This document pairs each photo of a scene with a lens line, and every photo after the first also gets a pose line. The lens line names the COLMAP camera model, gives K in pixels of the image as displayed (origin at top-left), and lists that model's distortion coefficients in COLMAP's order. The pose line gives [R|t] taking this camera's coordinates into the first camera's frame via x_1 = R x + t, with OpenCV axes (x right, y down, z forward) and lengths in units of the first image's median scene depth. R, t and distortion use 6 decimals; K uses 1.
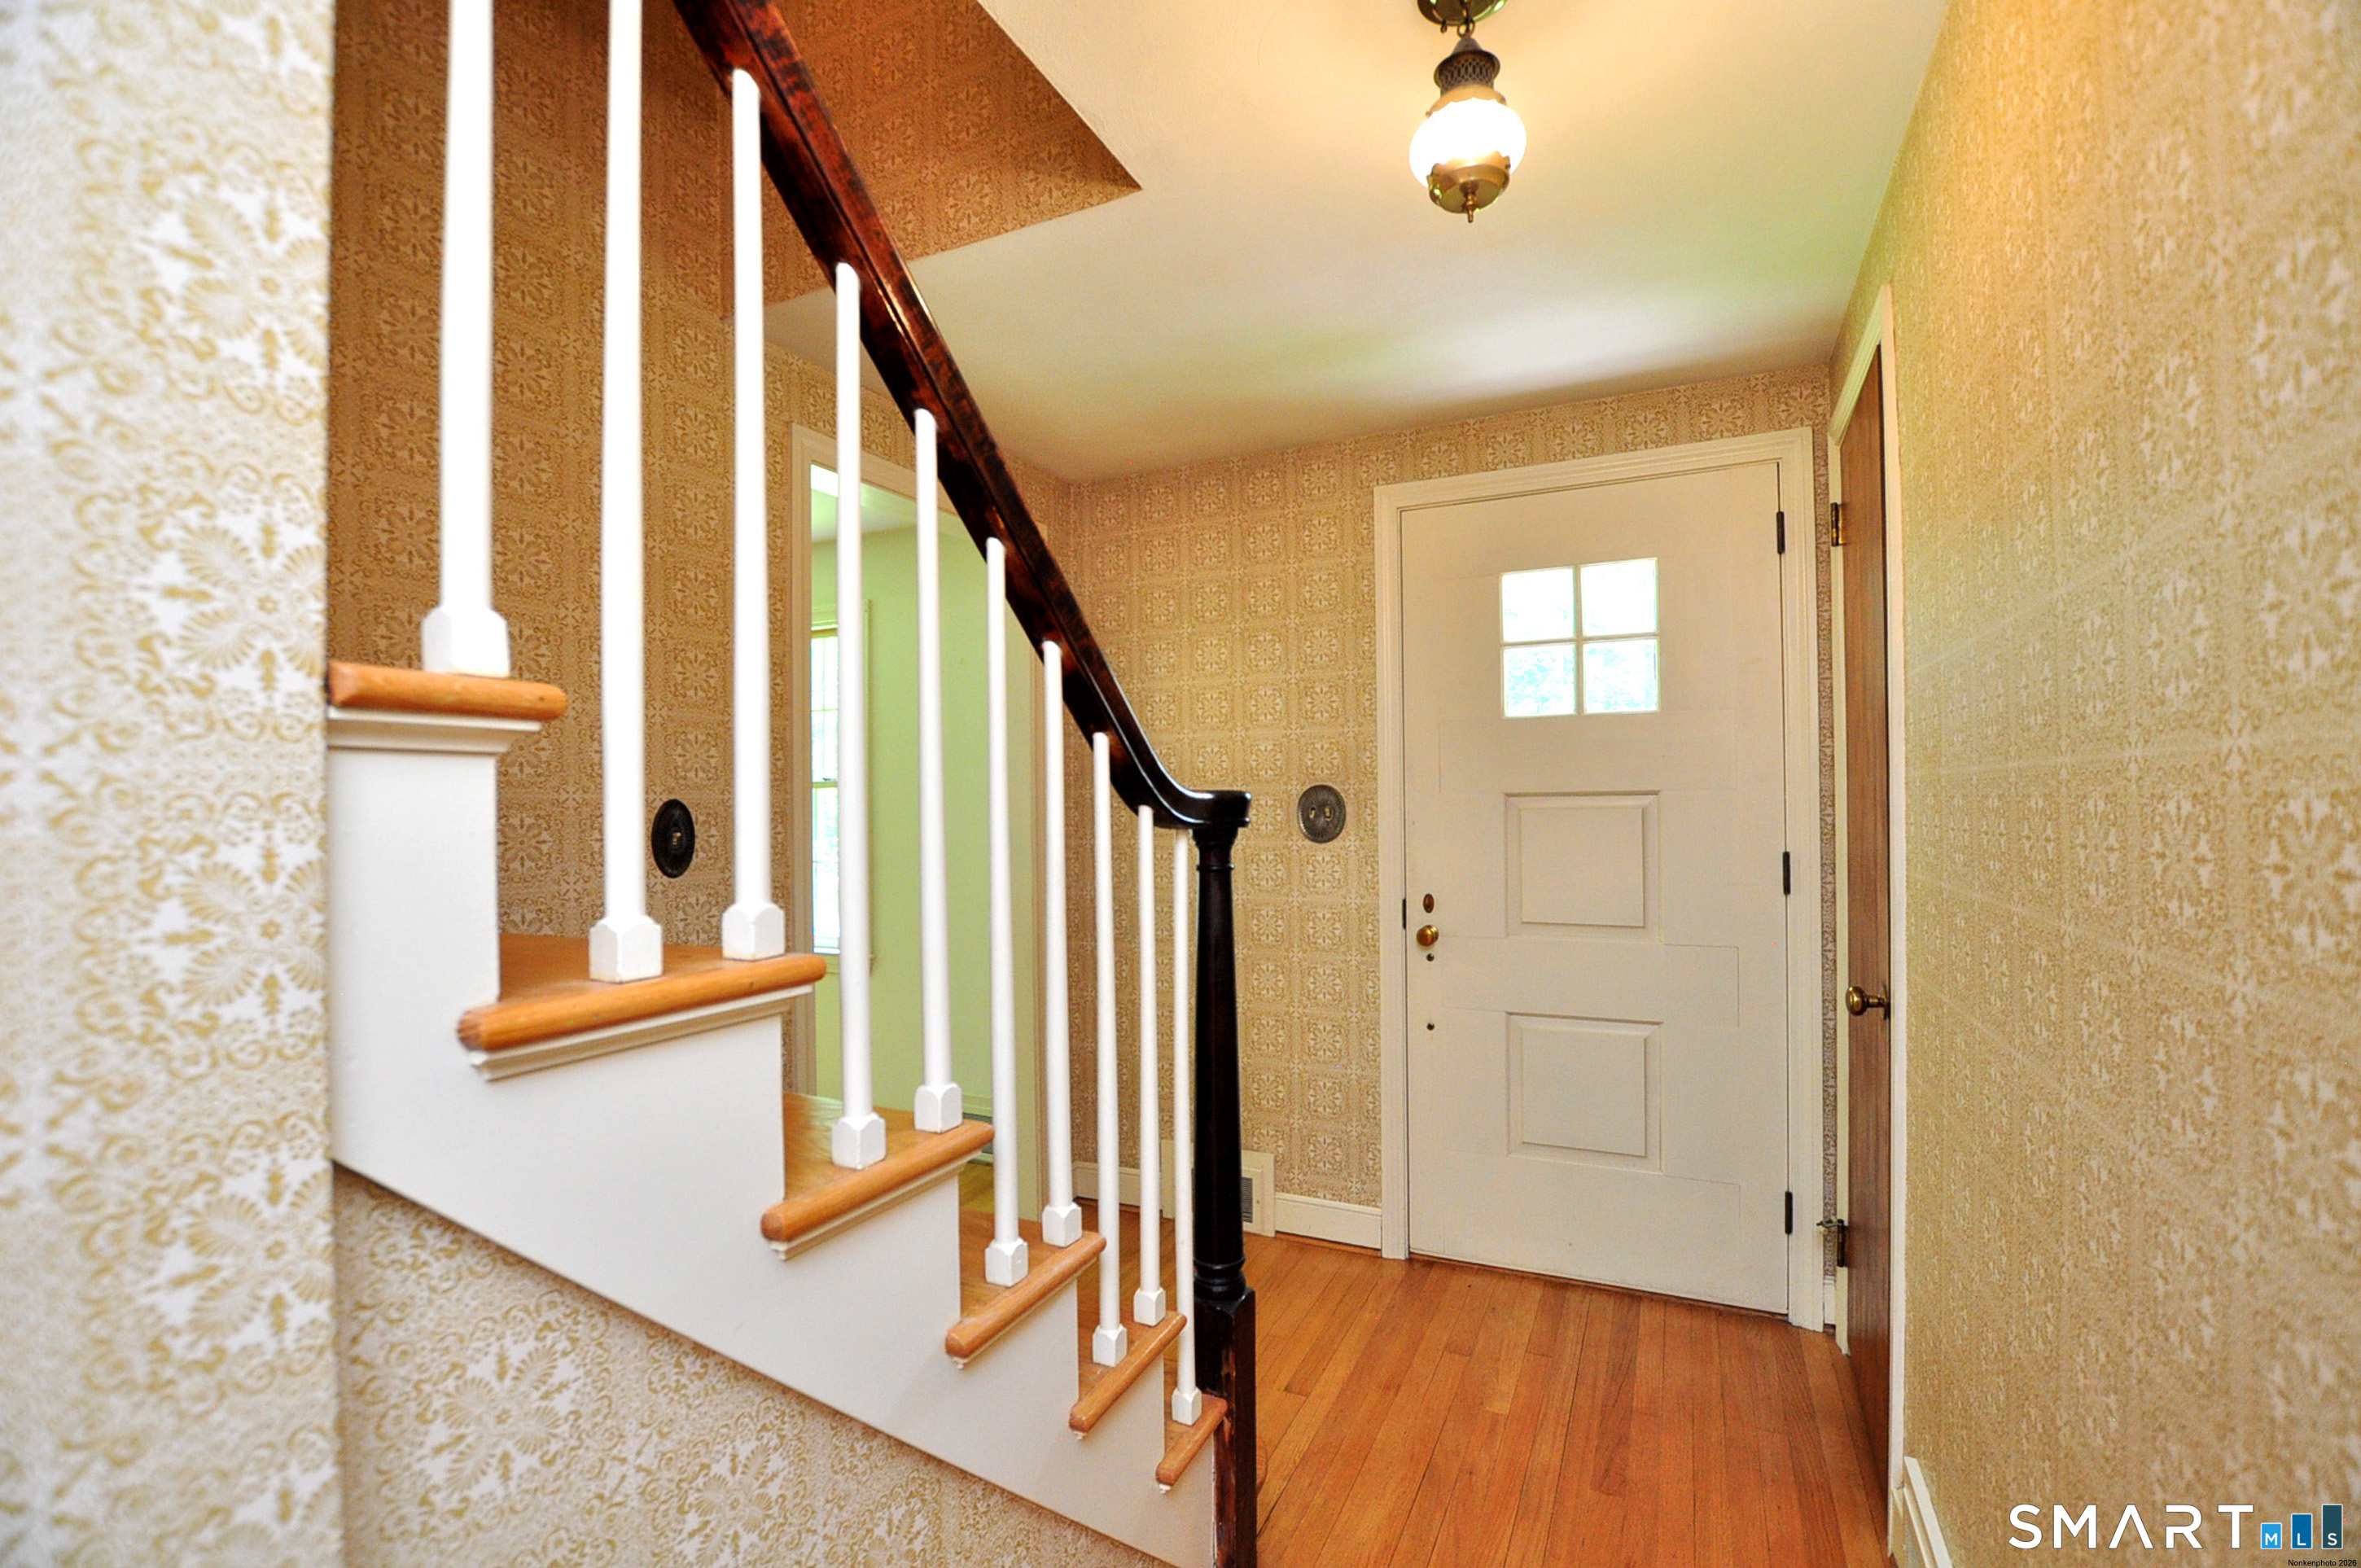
lens RADIAL K [[1042.6, 0, 1178.0], [0, 1042.6, 793.6], [0, 0, 1]] dist [-0.023598, 0.000347]
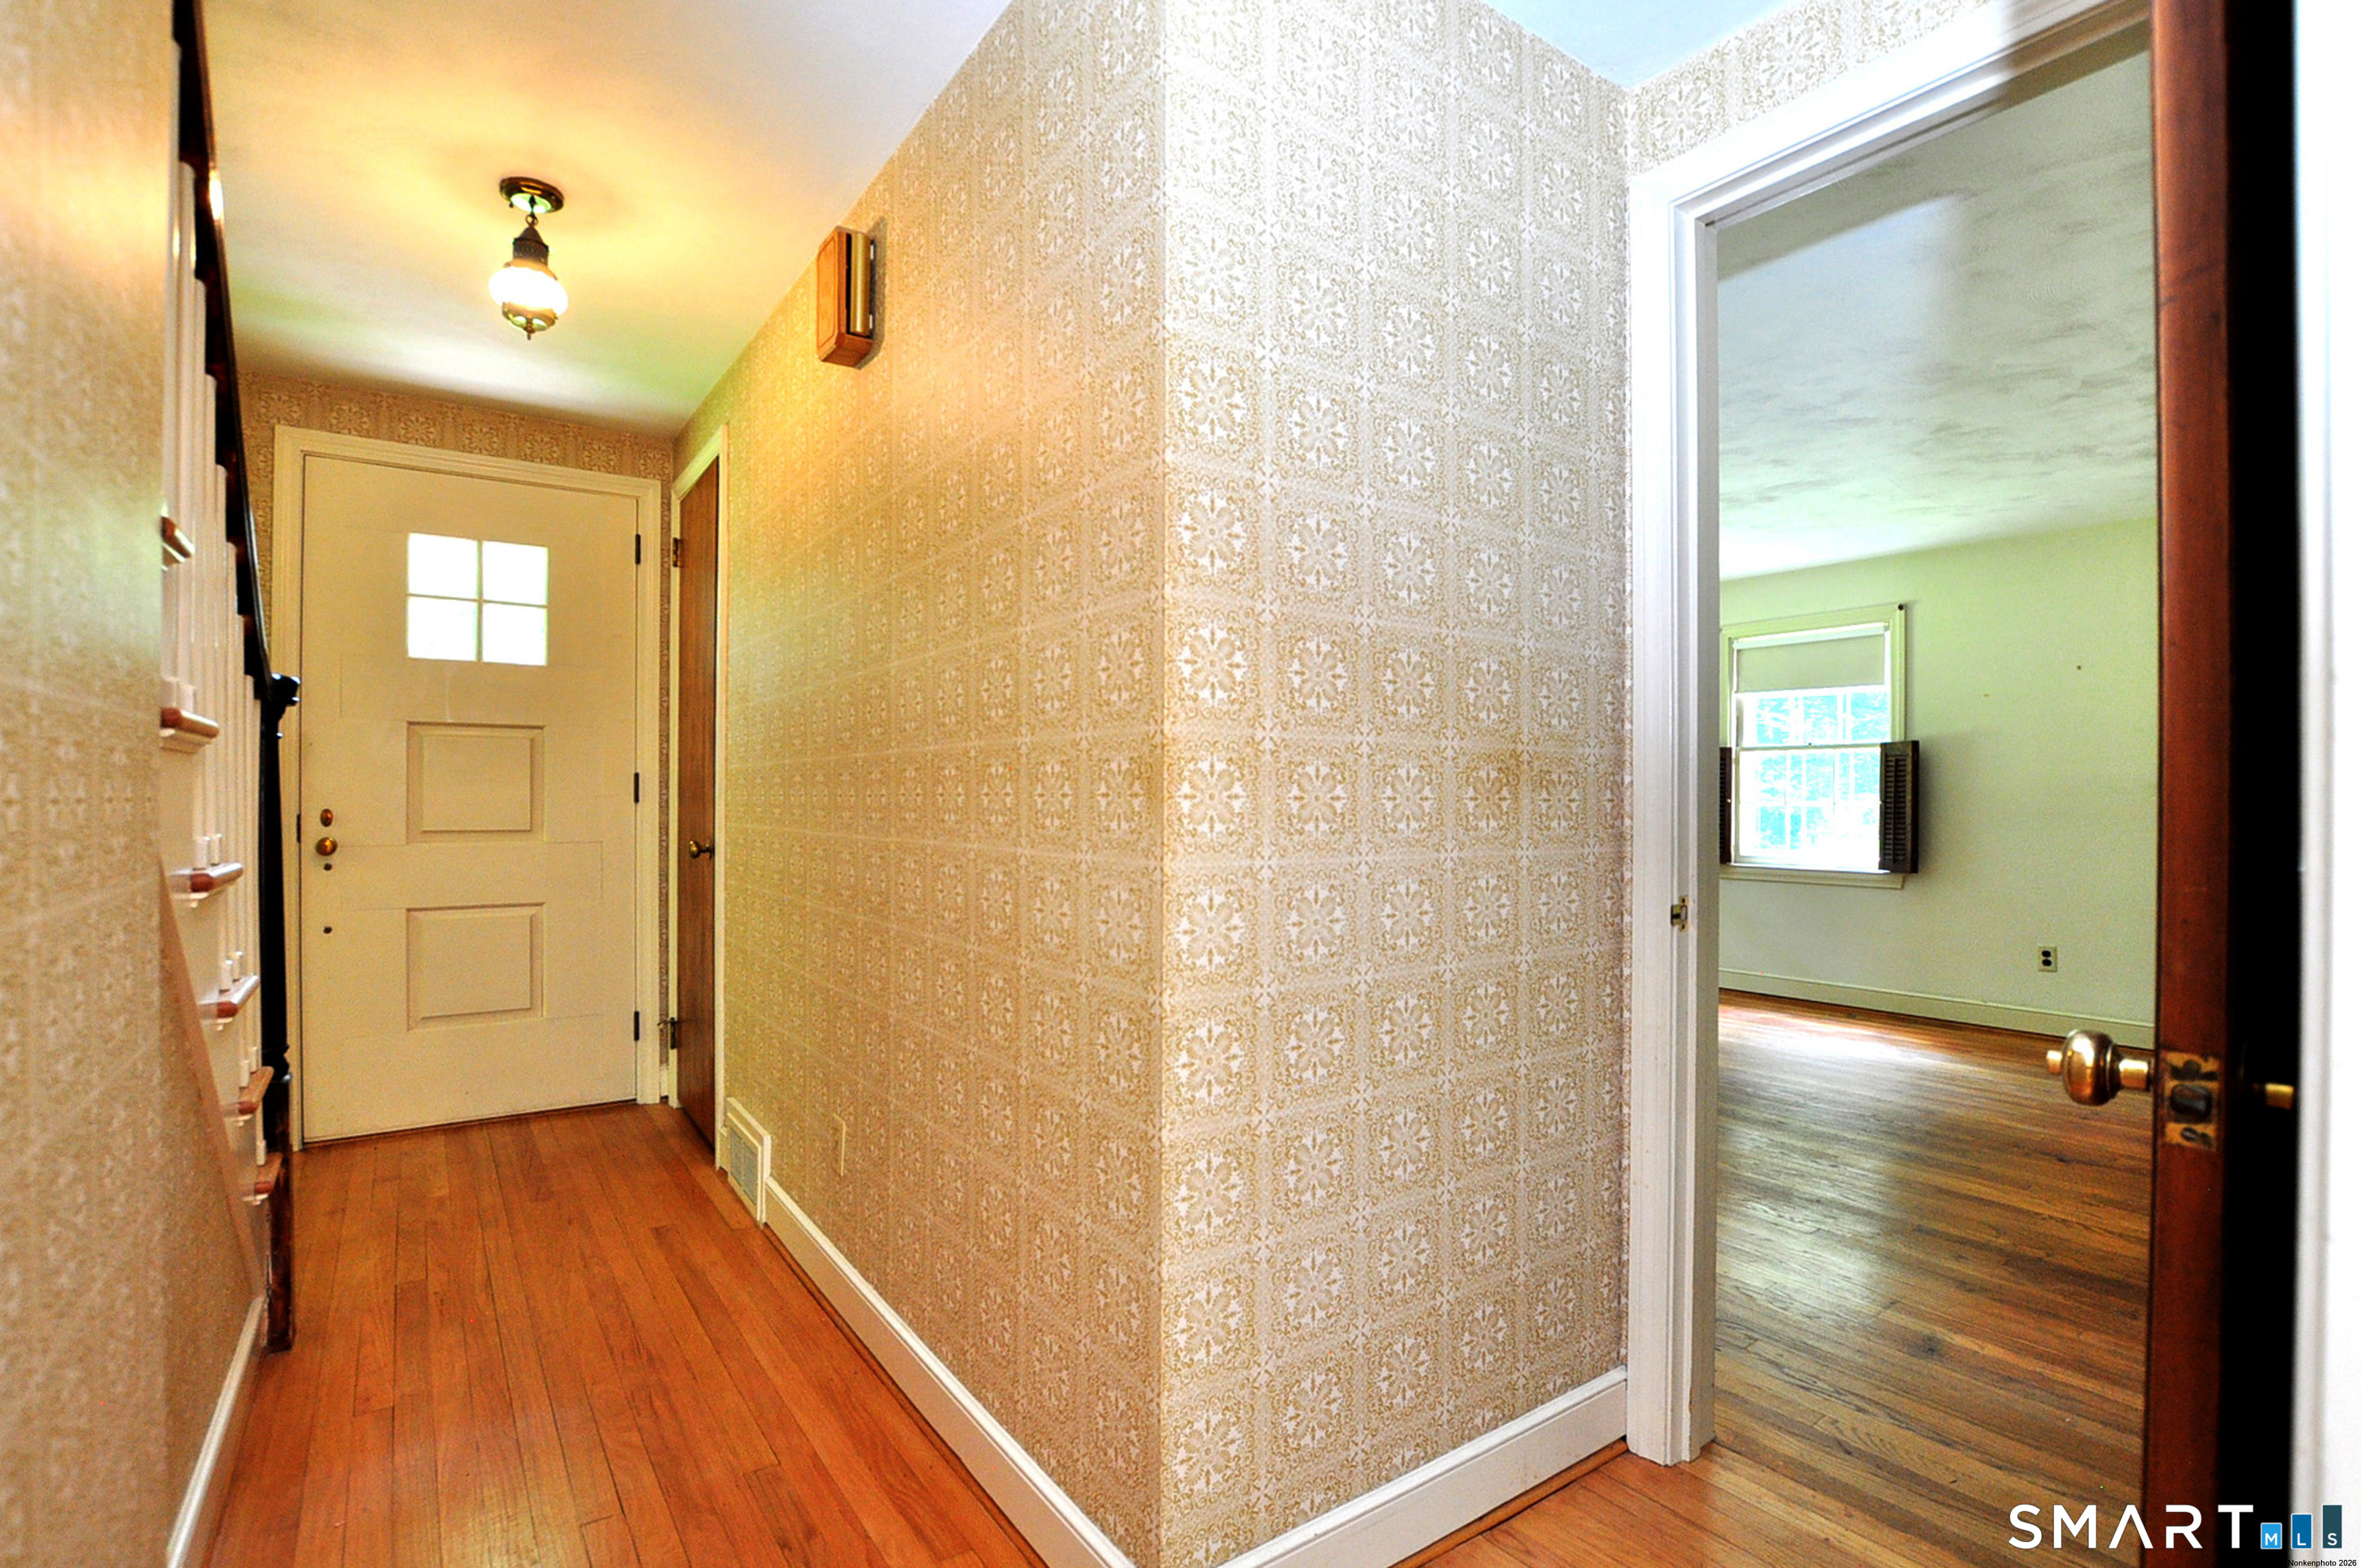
lens RADIAL K [[1107.7, 0, 1189.5], [0, 1107.7, 811.7], [0, 0, 1]] dist [-0.023071, 0.000177]
pose [[0.477600, 0.002307, 0.878575, -0.379224], [-0.014208, 0.999886, 0.005098, 0.090180], [-0.878463, -0.014918, 0.477578, -0.394562]]
